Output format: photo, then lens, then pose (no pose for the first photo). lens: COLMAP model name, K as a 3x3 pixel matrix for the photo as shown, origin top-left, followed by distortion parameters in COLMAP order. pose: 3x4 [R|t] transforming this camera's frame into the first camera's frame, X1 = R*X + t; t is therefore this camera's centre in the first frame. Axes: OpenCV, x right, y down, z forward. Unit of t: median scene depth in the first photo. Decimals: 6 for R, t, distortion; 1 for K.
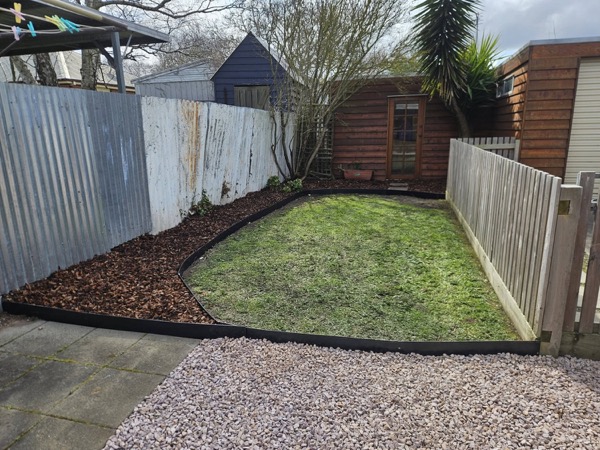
lens RADIAL K [[417.0, 0, 300.0], [0, 417.0, 225.0], [0, 0, 1]] dist [0.078937, -0.071842]
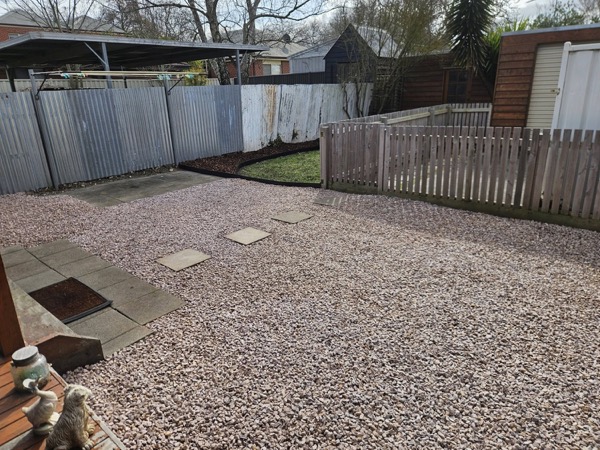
lens RADIAL K [[414.4, 0, 280.4], [0, 414.4, 226.3], [0, 0, 1]] dist [0.092828, -0.077117]
pose [[0.889097, 0.136040, -0.437035, 0.550826], [-0.091761, 0.988403, 0.120993, 0.085402], [0.448426, -0.067472, 0.891269, -0.567227]]
